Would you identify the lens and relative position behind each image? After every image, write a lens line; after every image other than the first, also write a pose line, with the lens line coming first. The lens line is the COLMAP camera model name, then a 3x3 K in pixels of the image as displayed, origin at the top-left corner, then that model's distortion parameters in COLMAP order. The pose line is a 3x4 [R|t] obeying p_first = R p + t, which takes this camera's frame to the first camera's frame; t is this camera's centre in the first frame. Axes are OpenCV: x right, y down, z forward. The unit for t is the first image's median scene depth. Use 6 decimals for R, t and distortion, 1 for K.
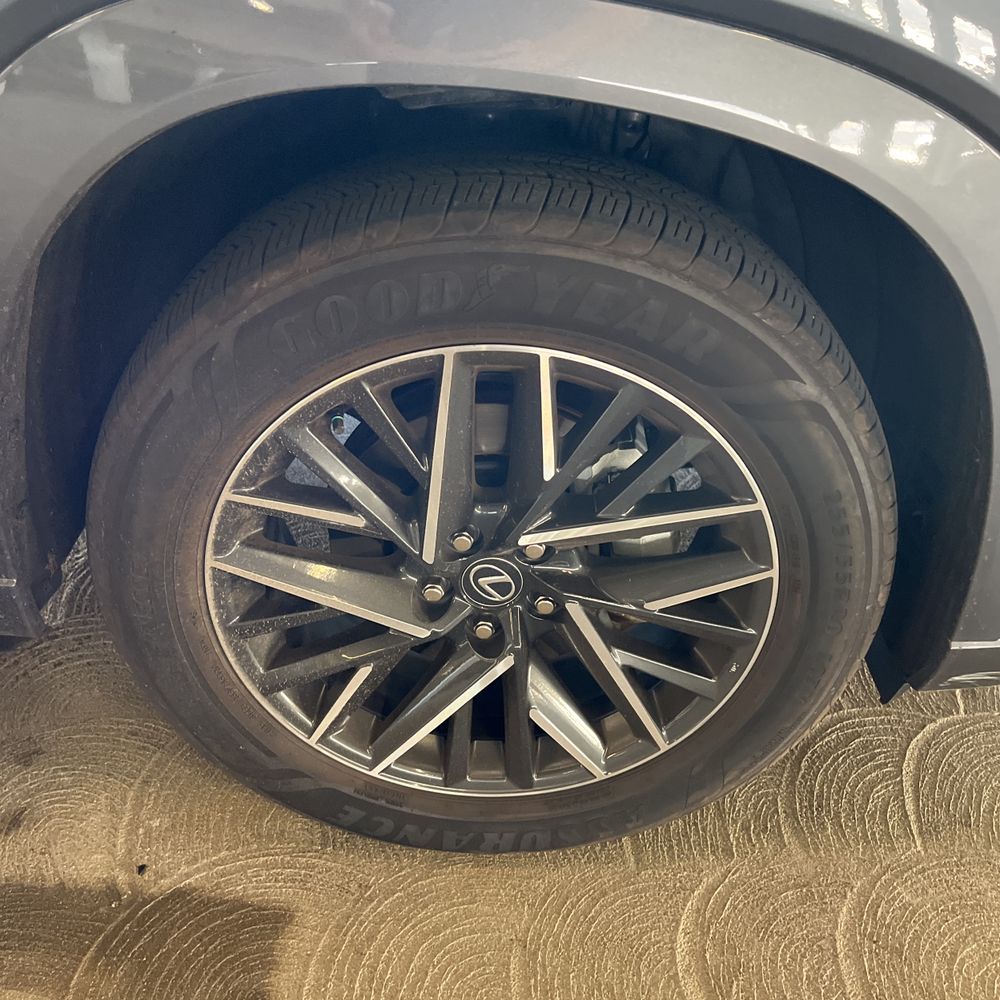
lens RADIAL K [[1087.3, 0, 478.7], [0, 1087.3, 501.1], [0, 0, 1]] dist [0.023907, 0.000997]
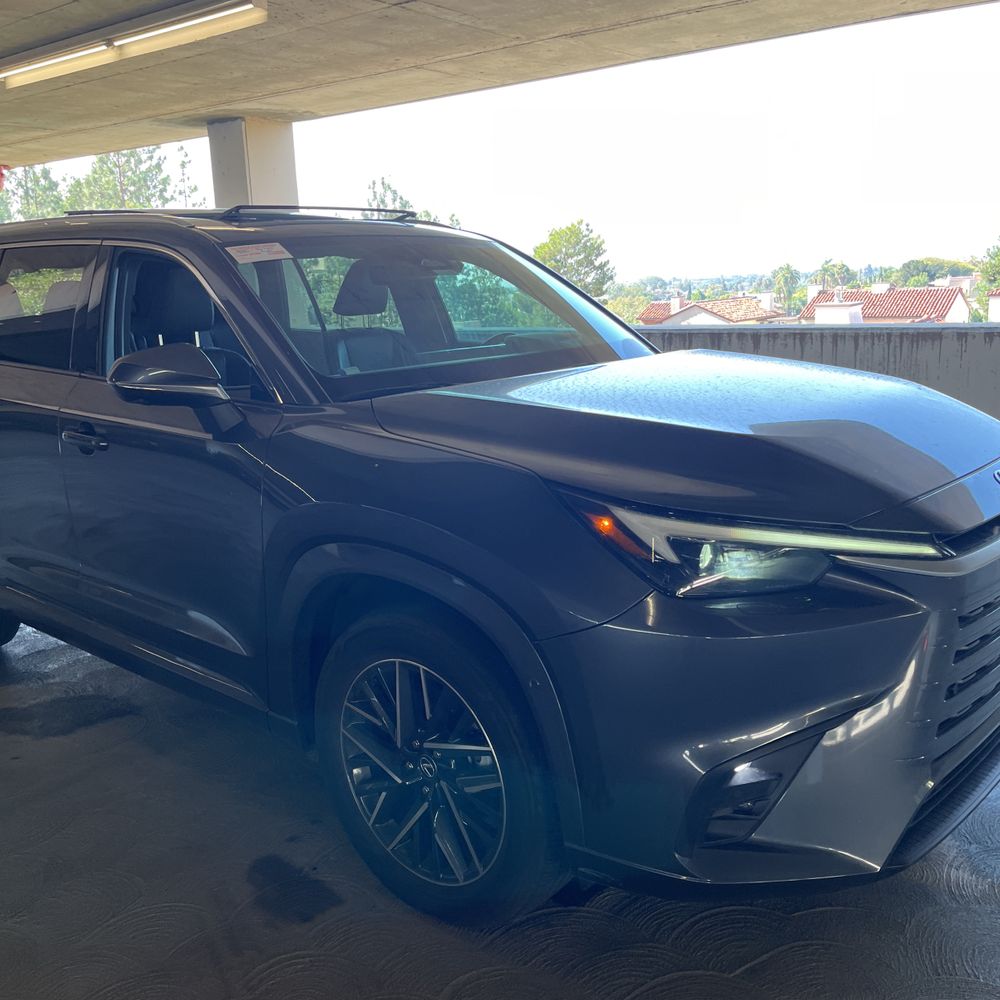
lens RADIAL K [[1030.3, 0, 508.7], [0, 1030.3, 498.9], [0, 0, 1]] dist [0.046982, -0.033603]
pose [[0.754015, 0.055282, -0.654526, 1.598889], [-0.307624, 0.910140, -0.277512, 0.112370], [0.580369, 0.410596, 0.703266, -0.743459]]
